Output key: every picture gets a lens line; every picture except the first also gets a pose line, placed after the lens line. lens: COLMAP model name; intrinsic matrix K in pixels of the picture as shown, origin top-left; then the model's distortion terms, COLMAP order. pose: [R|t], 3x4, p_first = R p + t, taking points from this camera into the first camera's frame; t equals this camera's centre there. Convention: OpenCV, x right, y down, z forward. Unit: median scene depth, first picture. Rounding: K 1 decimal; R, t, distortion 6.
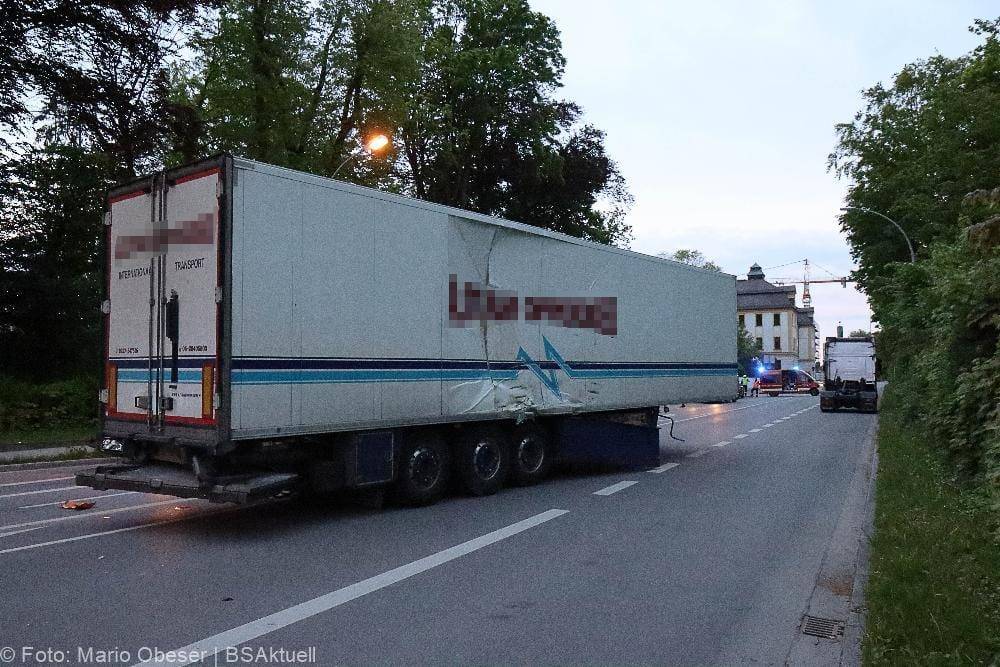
lens RADIAL K [[787.8, 0, 500.0], [0, 787.8, 333.5], [0, 0, 1]] dist [-0.015039, 0.059031]
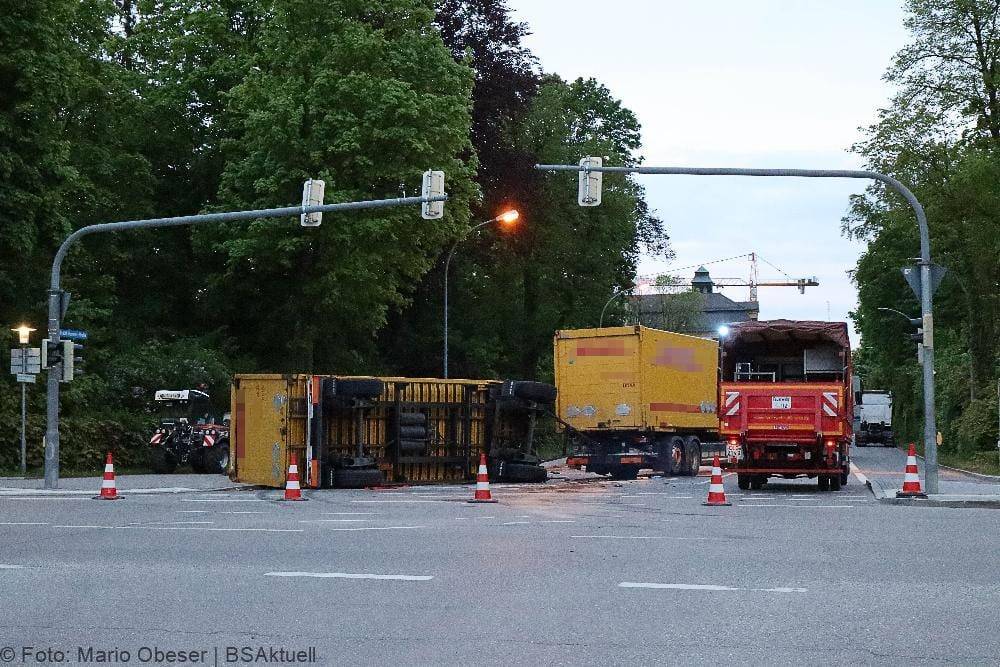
lens RADIAL K [[1438.7, 0, 500.0], [0, 1438.7, 333.5], [0, 0, 1]] dist [0.023056, -0.019942]
pose [[0.973507, 0.010658, 0.228408, -0.566030], [-0.010268, 0.999943, -0.002896, -0.060807], [-0.228426, 0.000474, 0.973561, -0.952179]]
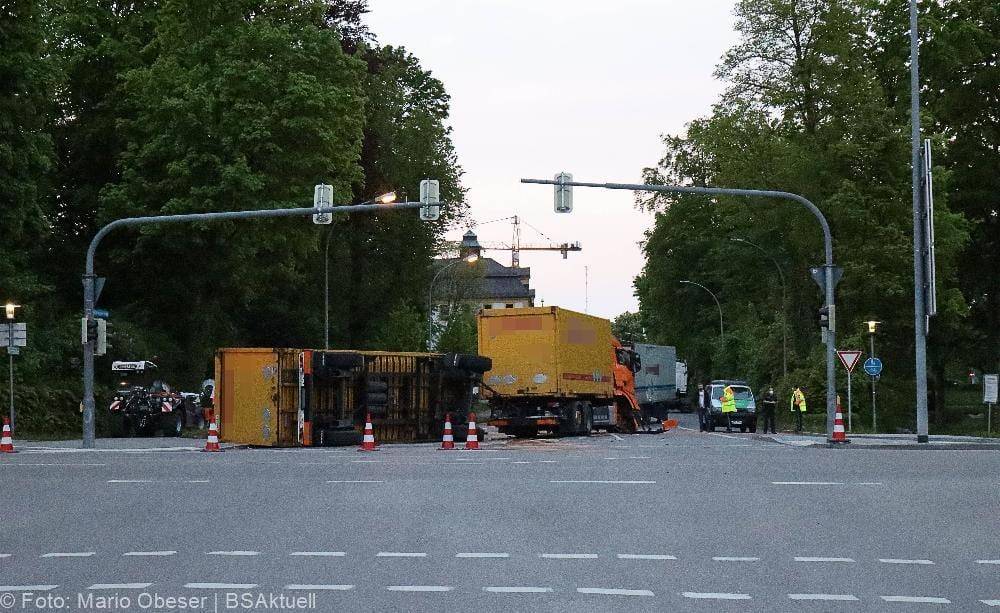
lens RADIAL K [[1555.0, 0, 501.7], [0, 1555.0, 351.4], [0, 0, 1]] dist [0.006149, -0.028382]
pose [[0.916026, 0.004322, 0.401095, -0.724011], [-0.018171, 0.999363, 0.030730, -0.068474], [-0.400707, -0.035438, 0.915521, -1.081979]]
